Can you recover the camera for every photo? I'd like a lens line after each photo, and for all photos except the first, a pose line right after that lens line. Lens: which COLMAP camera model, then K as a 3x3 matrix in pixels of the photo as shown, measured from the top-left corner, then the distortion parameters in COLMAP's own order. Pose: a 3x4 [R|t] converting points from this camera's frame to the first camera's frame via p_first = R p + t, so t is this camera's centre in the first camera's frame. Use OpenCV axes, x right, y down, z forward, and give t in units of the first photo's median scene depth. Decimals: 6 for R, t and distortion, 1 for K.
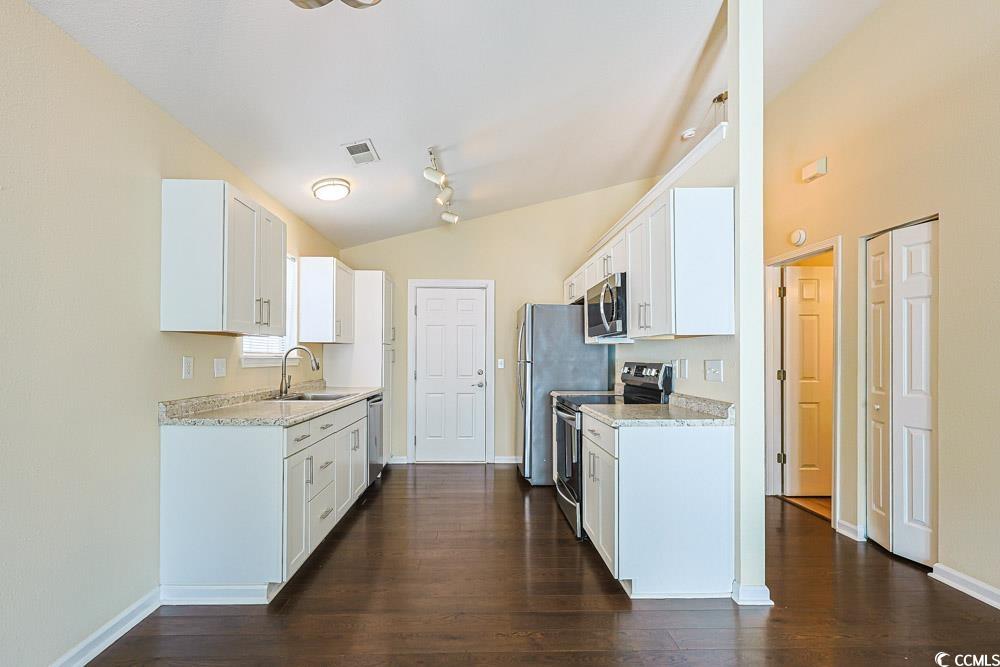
lens RADIAL K [[425.7, 0, 484.1], [0, 425.7, 354.1], [0, 0, 1]] dist [-0.000336, -0.000244]
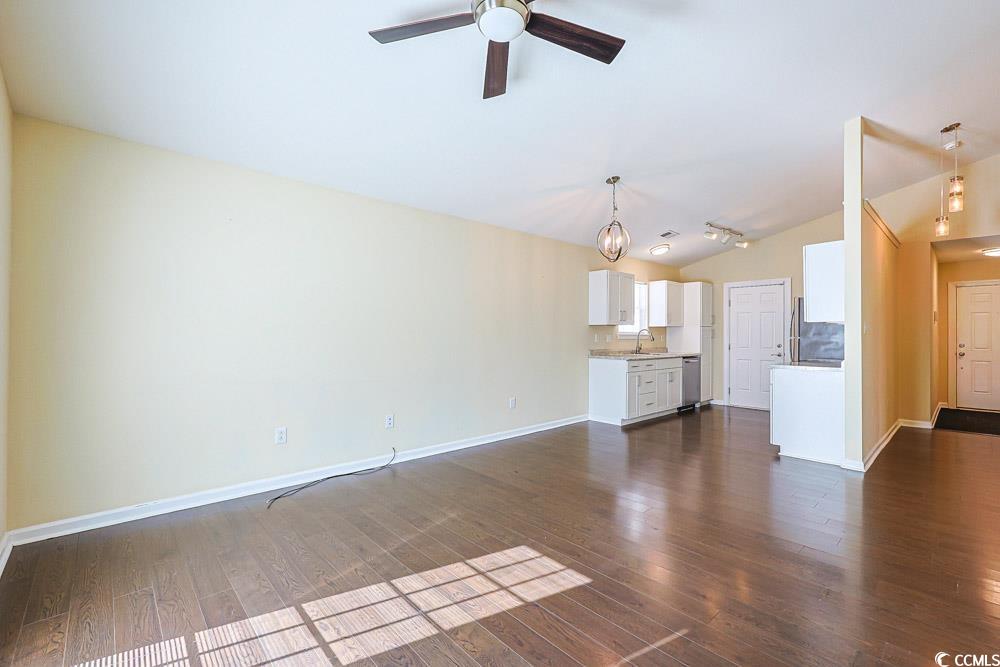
lens RADIAL K [[442.0, 0, 500.0], [0, 442.0, 333.5], [0, 0, 1]] dist [-0.001376, -0.000171]
pose [[0.651325, -0.004214, -0.758787, 0.633429], [0.004334, 0.999989, -0.001834, 0.002982], [0.758786, -0.002094, 0.651337, -0.797281]]
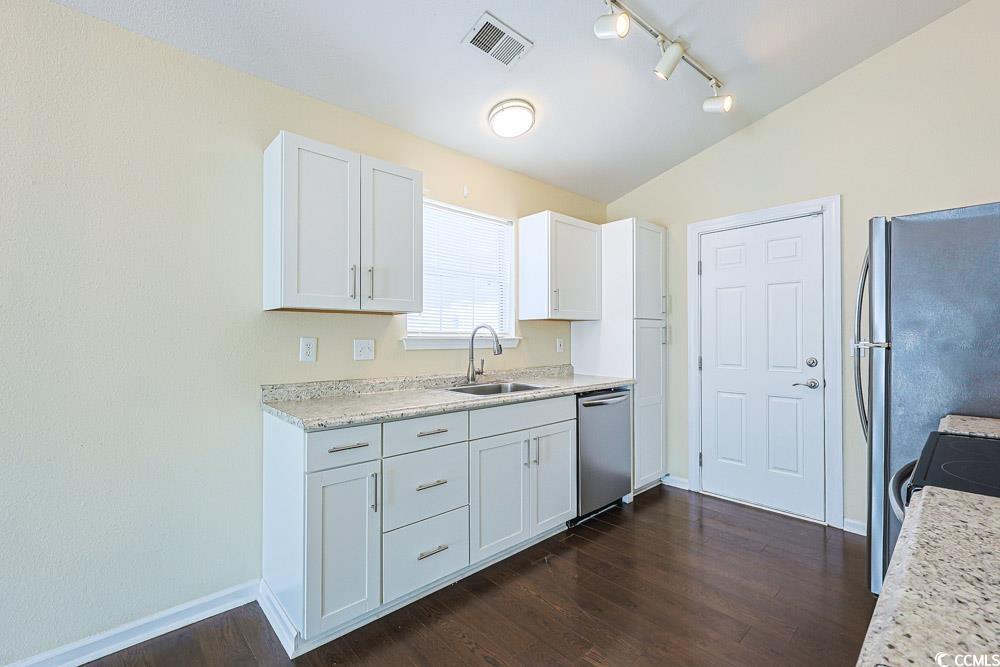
lens RADIAL K [[423.5, 0, 526.3], [0, 423.5, 337.6], [0, 0, 1]] dist [-0.001824, -0.000064]
pose [[0.683691, -0.007528, -0.729733, 0.185845], [0.011158, 0.999938, 0.000139, 0.006746], [0.729687, -0.008237, 0.683732, 0.436602]]
